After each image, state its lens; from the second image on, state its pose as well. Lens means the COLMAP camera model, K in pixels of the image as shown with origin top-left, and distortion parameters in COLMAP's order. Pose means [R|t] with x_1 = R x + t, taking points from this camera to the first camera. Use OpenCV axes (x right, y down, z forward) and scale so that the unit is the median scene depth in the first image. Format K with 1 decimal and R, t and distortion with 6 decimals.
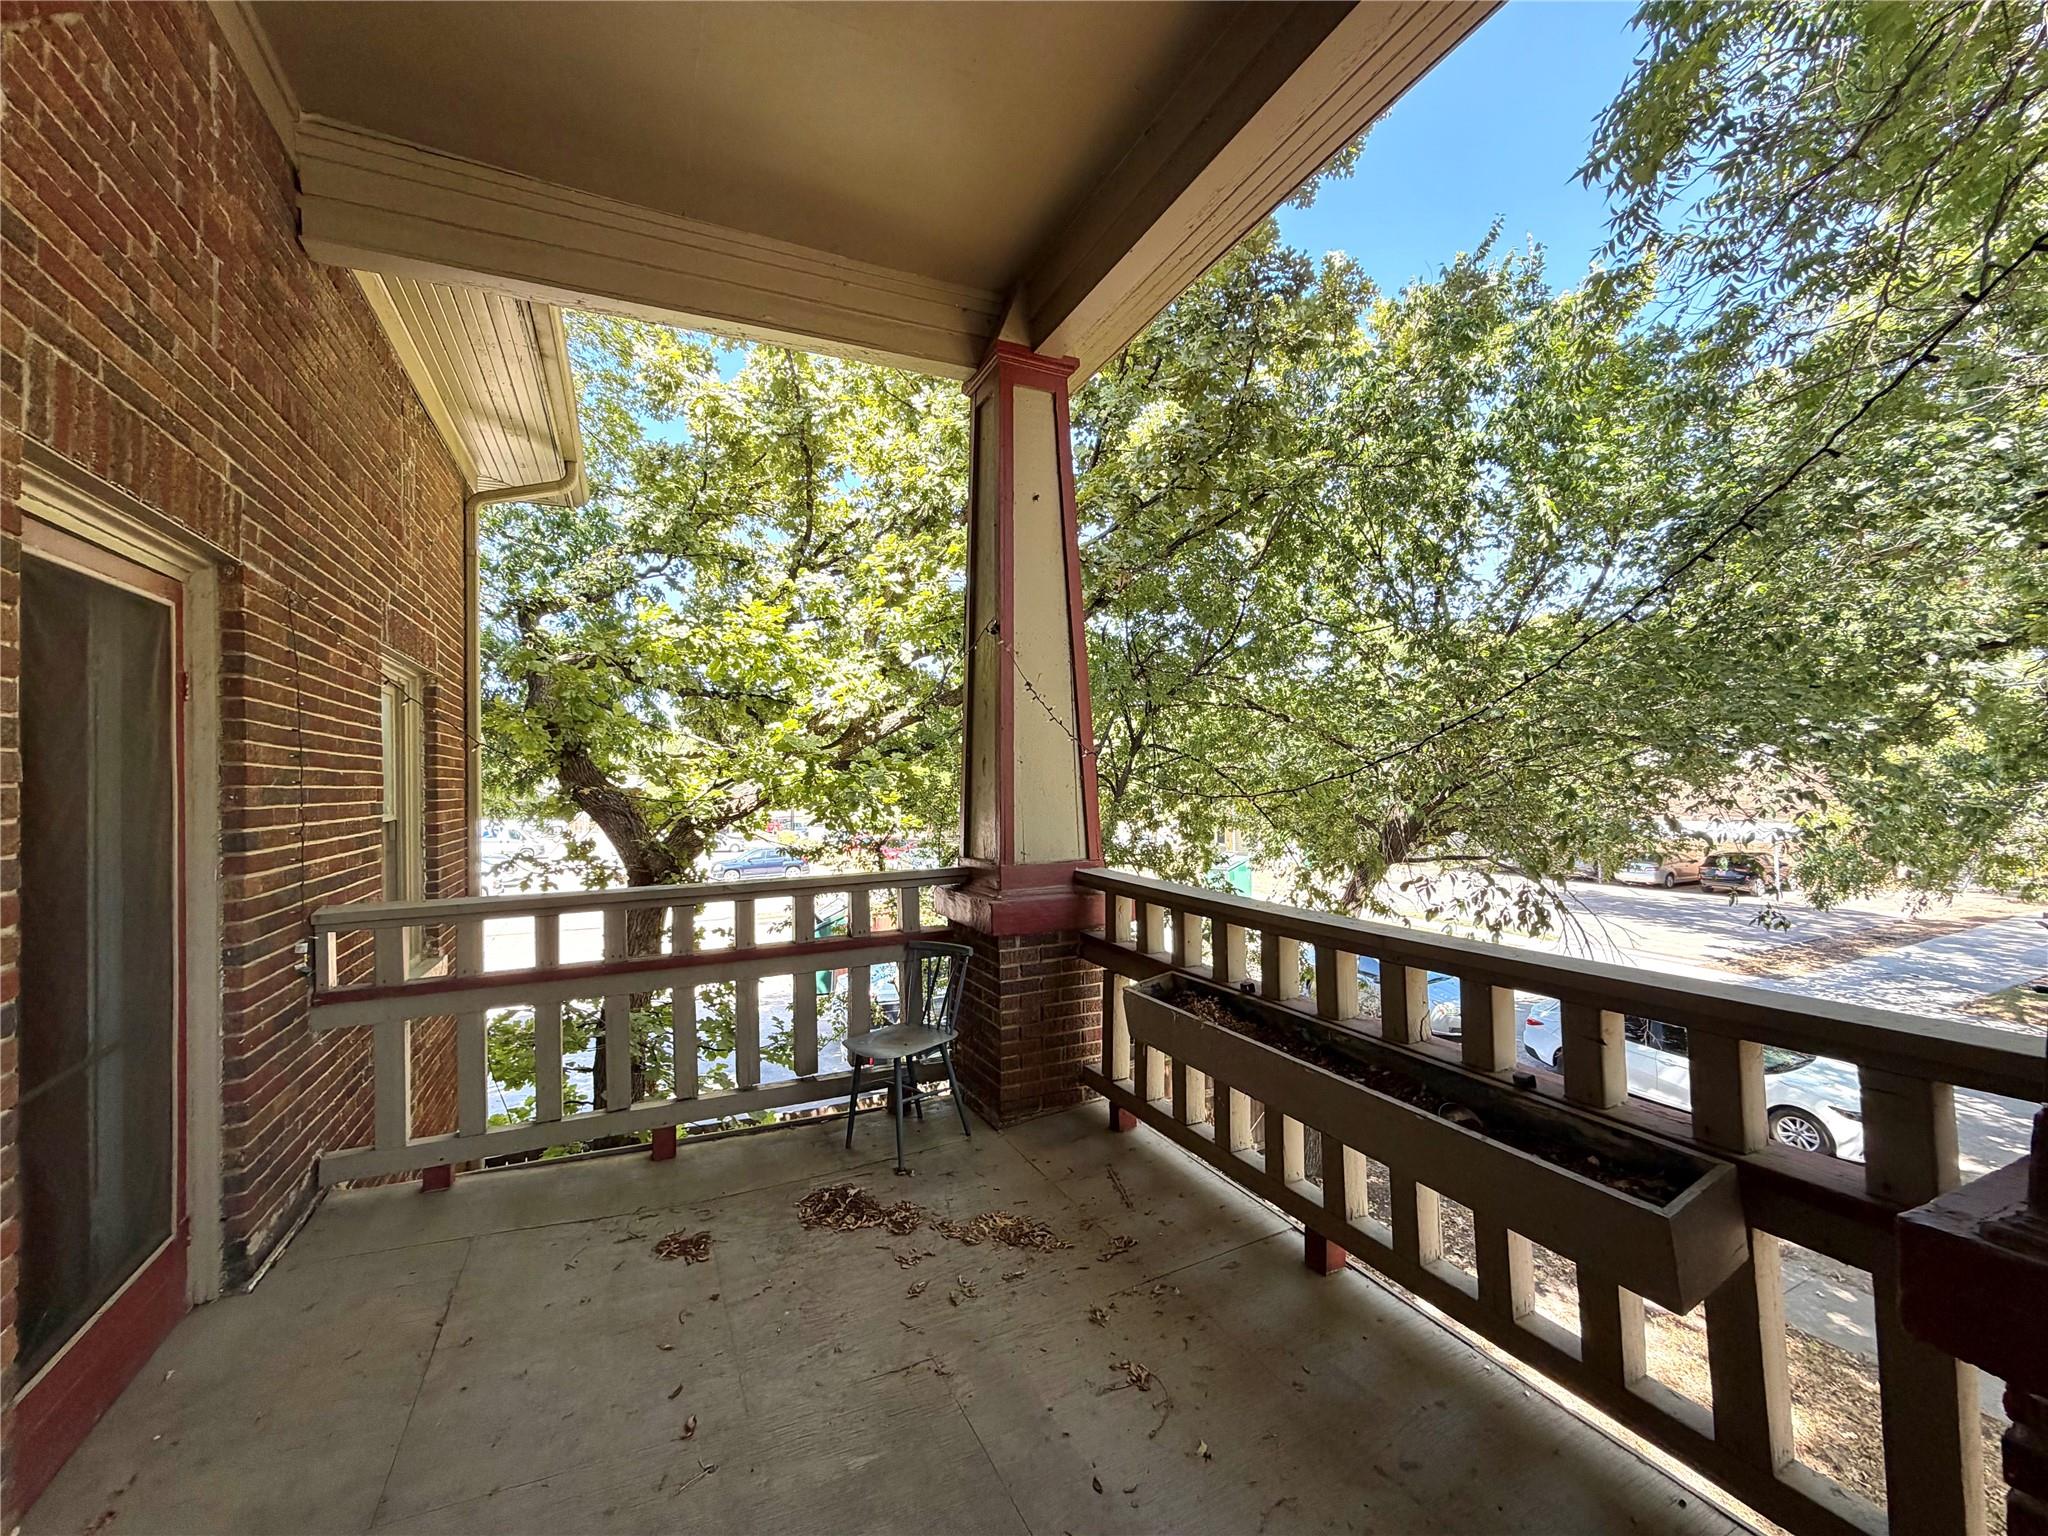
lens RADIAL K [[817.9, 0, 1022.4], [0, 817.9, 767.9], [0, 0, 1]] dist [0.002056, -0.000091]
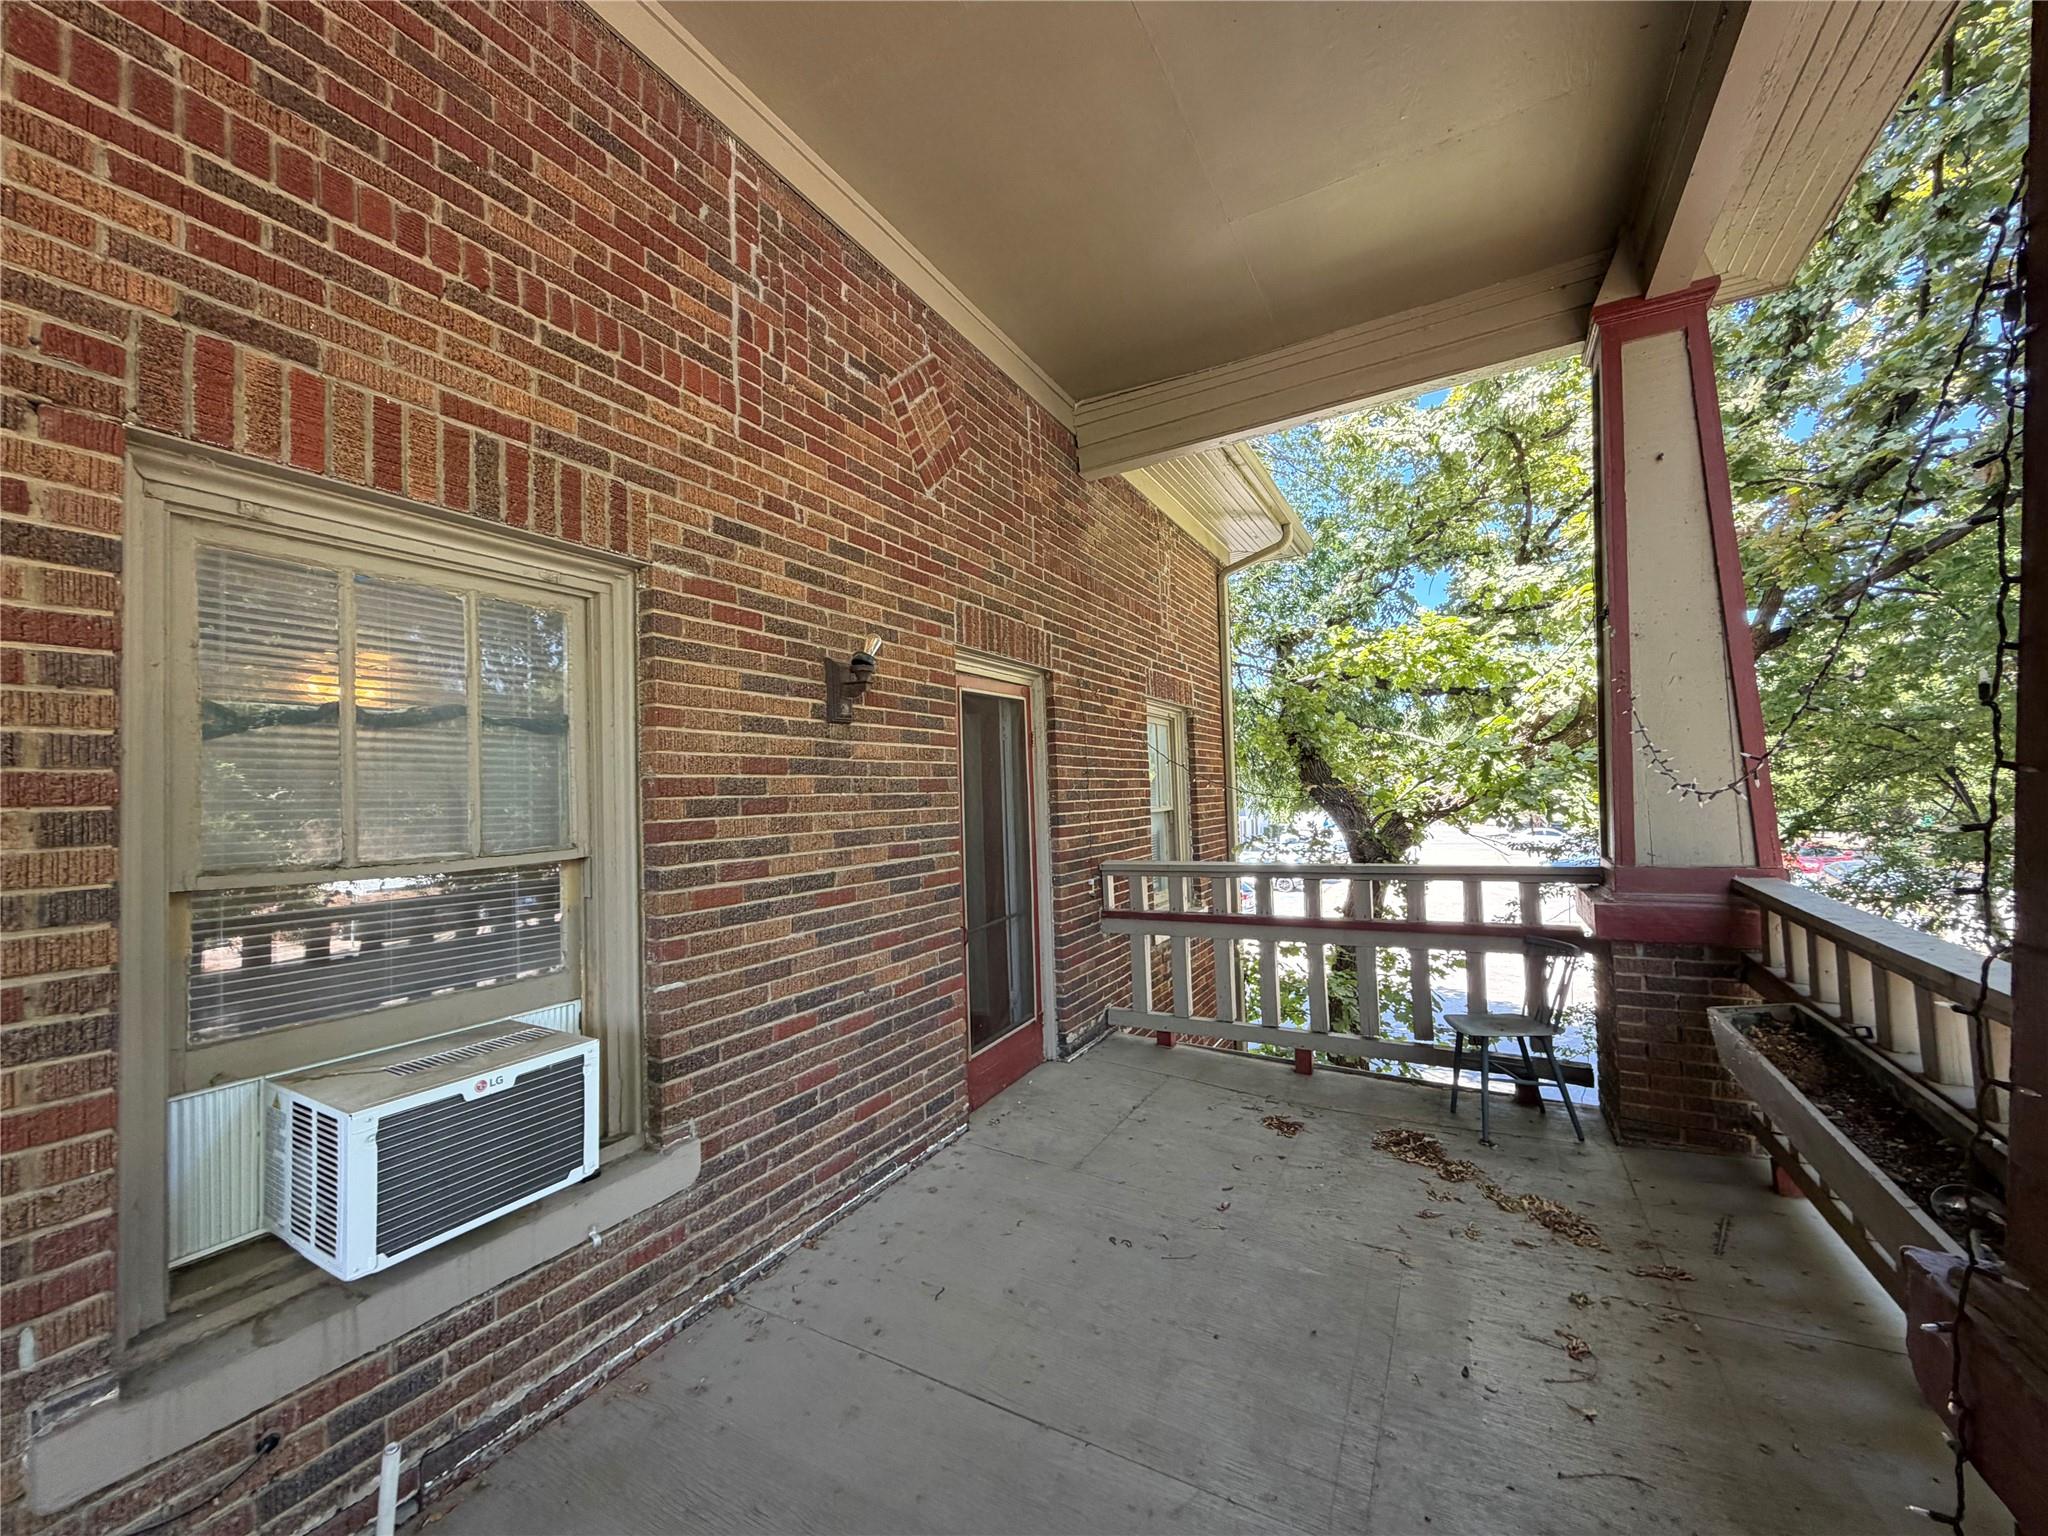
lens RADIAL K [[817.9, 0, 1020.0], [0, 817.9, 770.2], [0, 0, 1]] dist [0.002056, -0.000091]
pose [[0.579418, -0.027318, -0.814572, 0.402788], [0.035921, 0.999323, -0.007963, -0.008748], [0.814238, -0.024646, 0.580007, -0.113229]]
